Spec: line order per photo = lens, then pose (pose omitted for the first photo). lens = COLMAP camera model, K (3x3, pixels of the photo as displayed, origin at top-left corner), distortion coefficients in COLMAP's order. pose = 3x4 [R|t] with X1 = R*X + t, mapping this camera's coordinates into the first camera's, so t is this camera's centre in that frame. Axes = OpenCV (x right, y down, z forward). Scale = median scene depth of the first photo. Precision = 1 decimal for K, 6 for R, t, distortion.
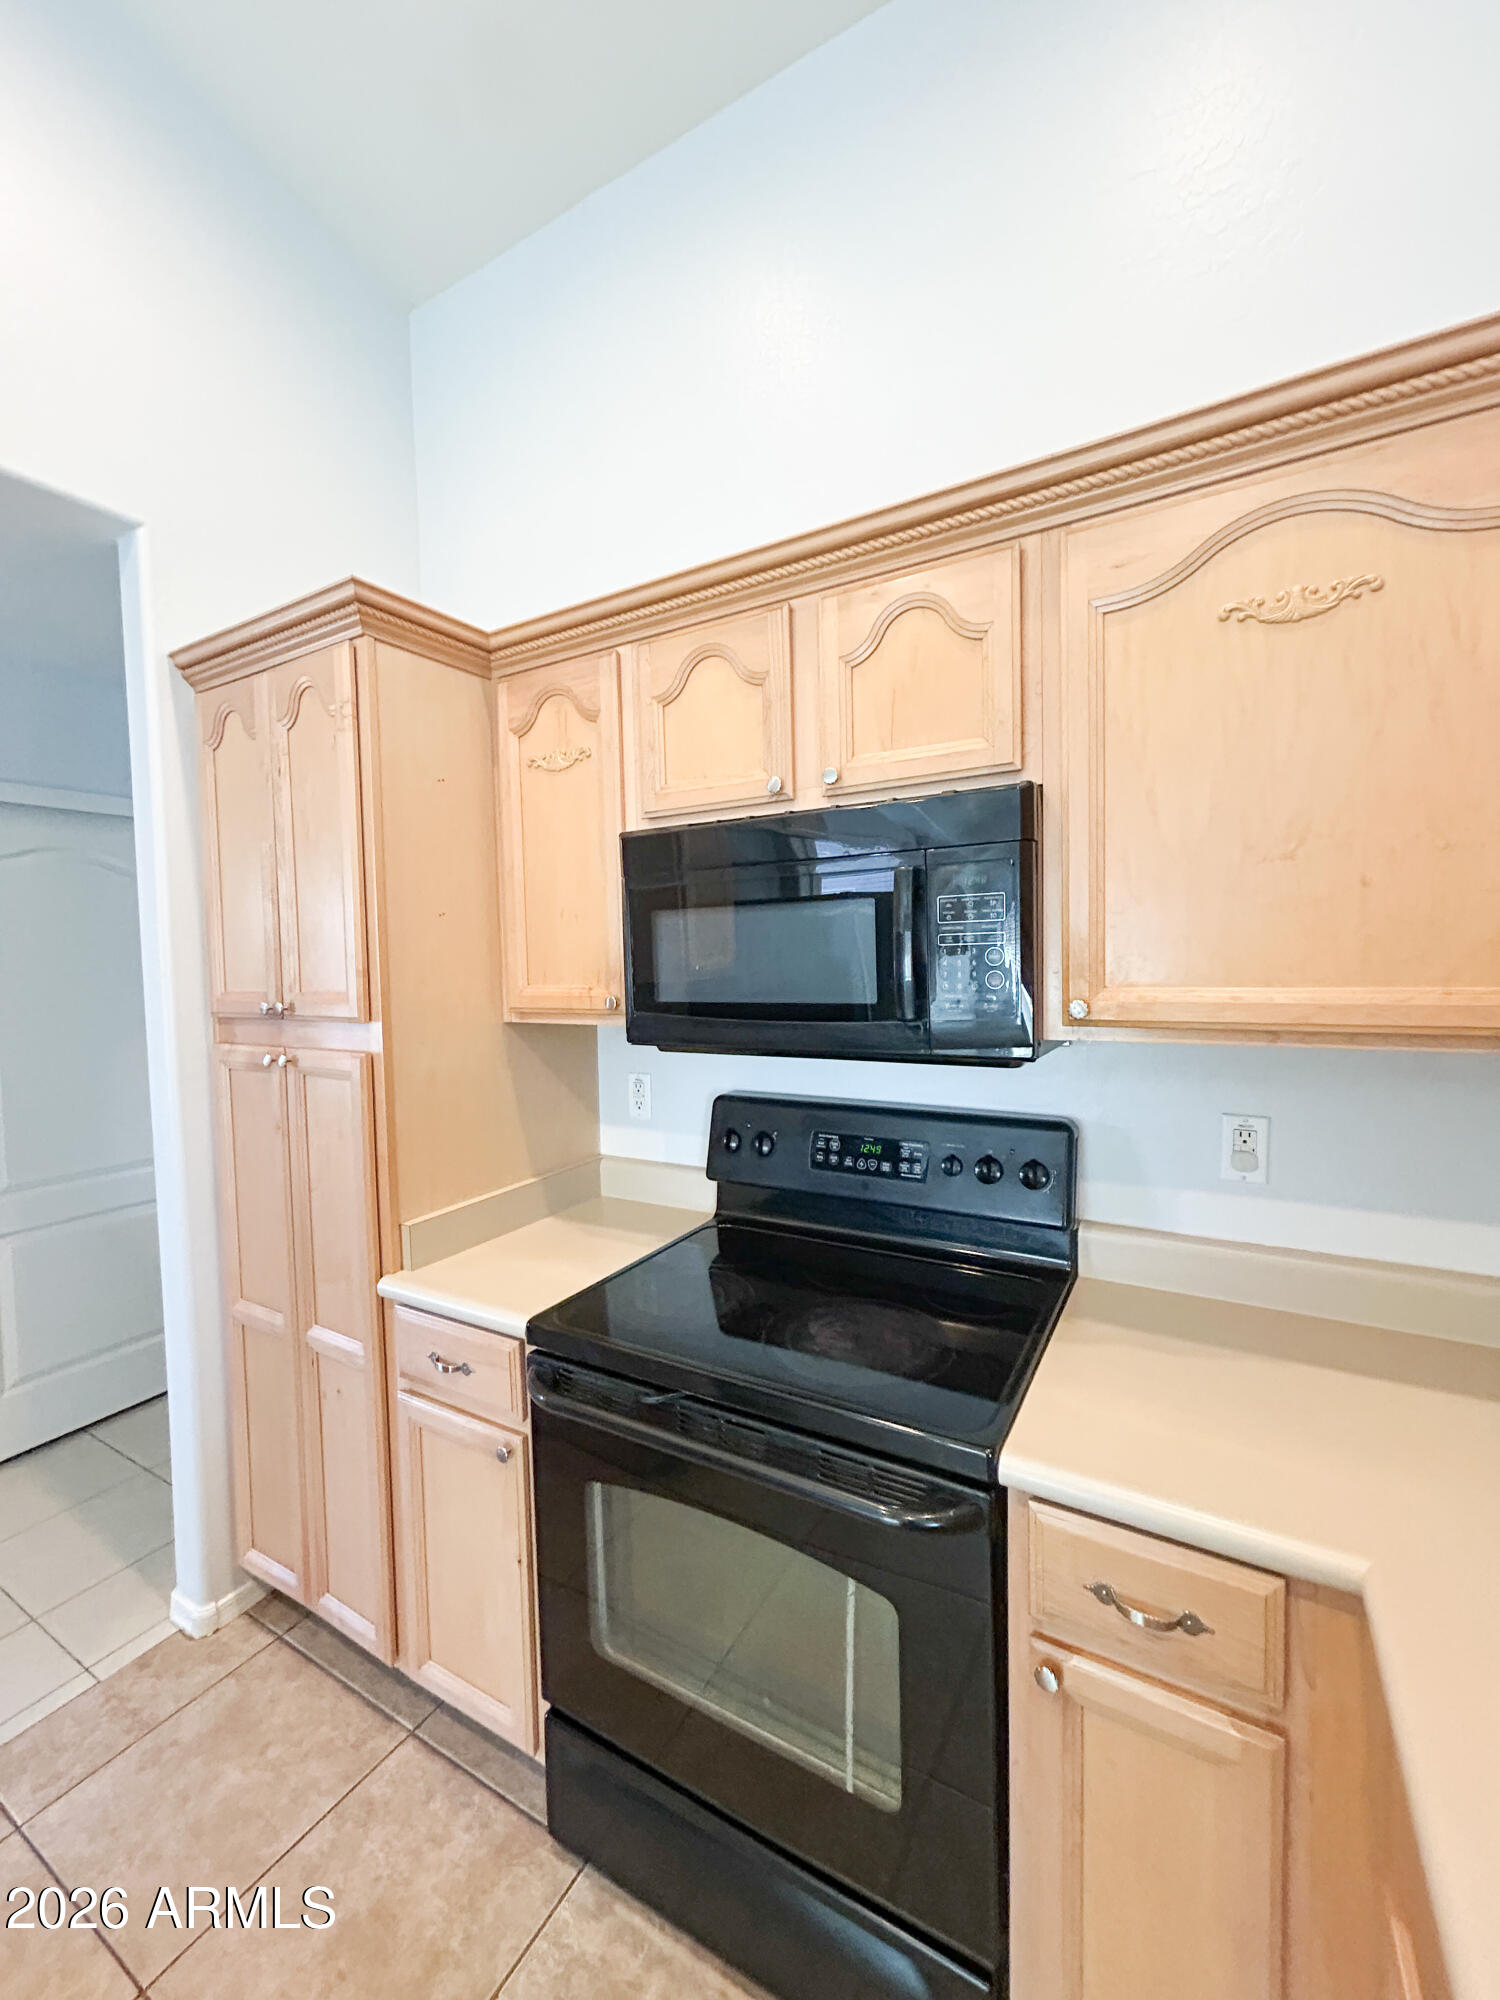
lens RADIAL K [[804.4, 0, 747.8], [0, 804.4, 994.2], [0, 0, 1]] dist [-0.000410, -0.000075]
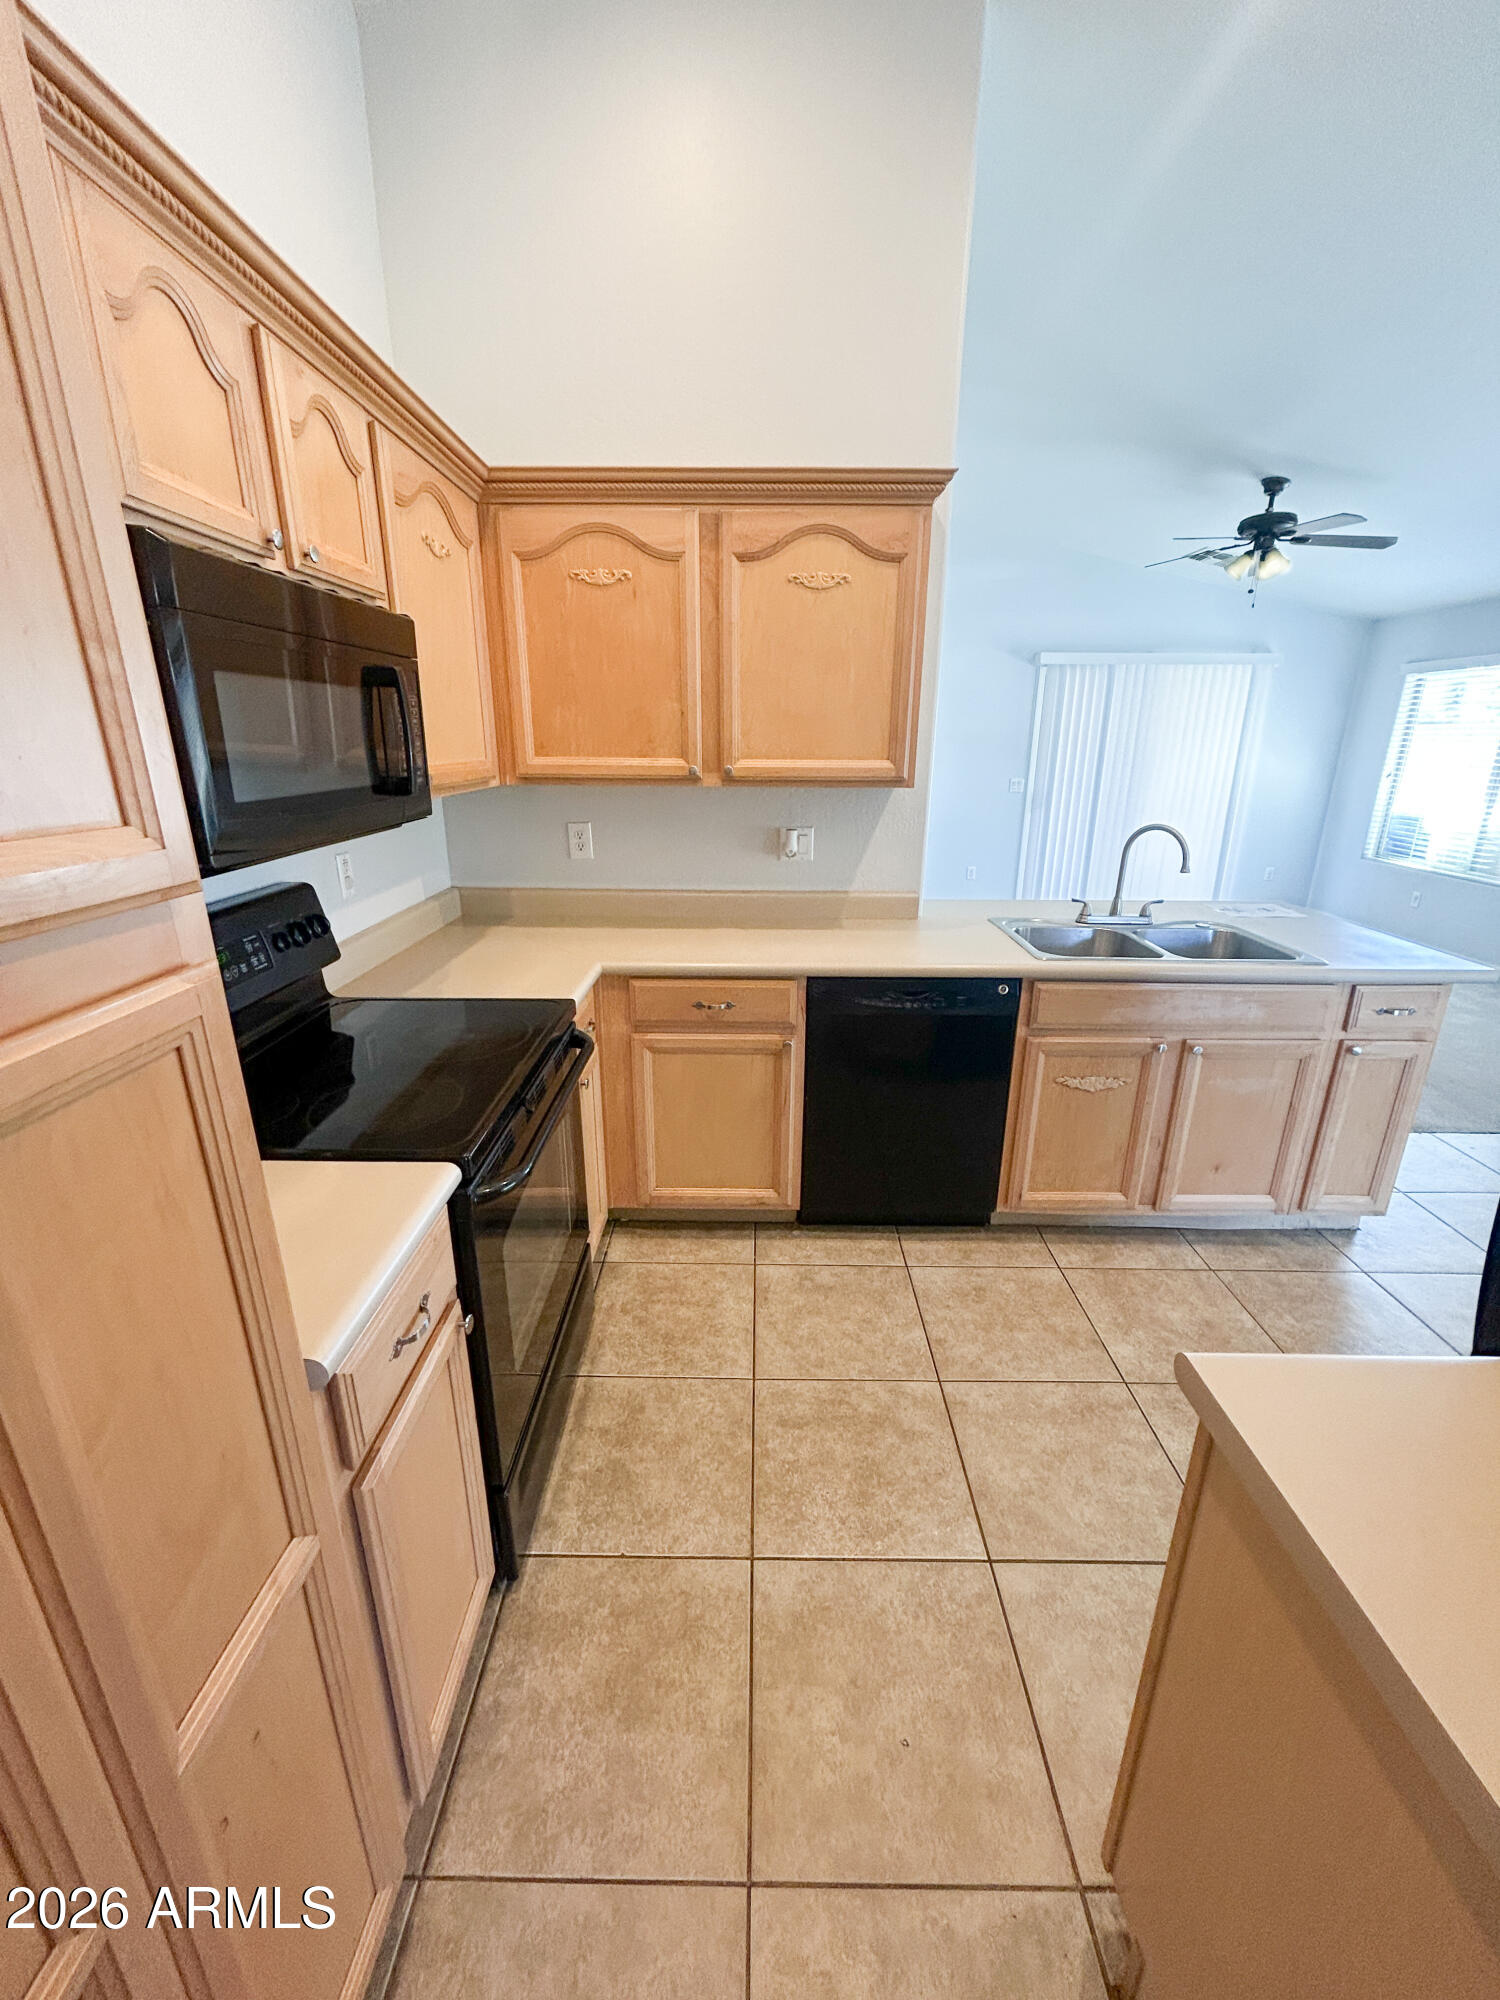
lens RADIAL K [[804.4, 0, 747.9], [0, 804.4, 994.2], [0, 0, 1]] dist [-0.000410, -0.000075]
pose [[-0.493873, -0.248362, 0.833310, -1.047641], [0.046256, 0.949480, 0.310399, -0.033696], [-0.868303, 0.191844, -0.457434, 1.009544]]
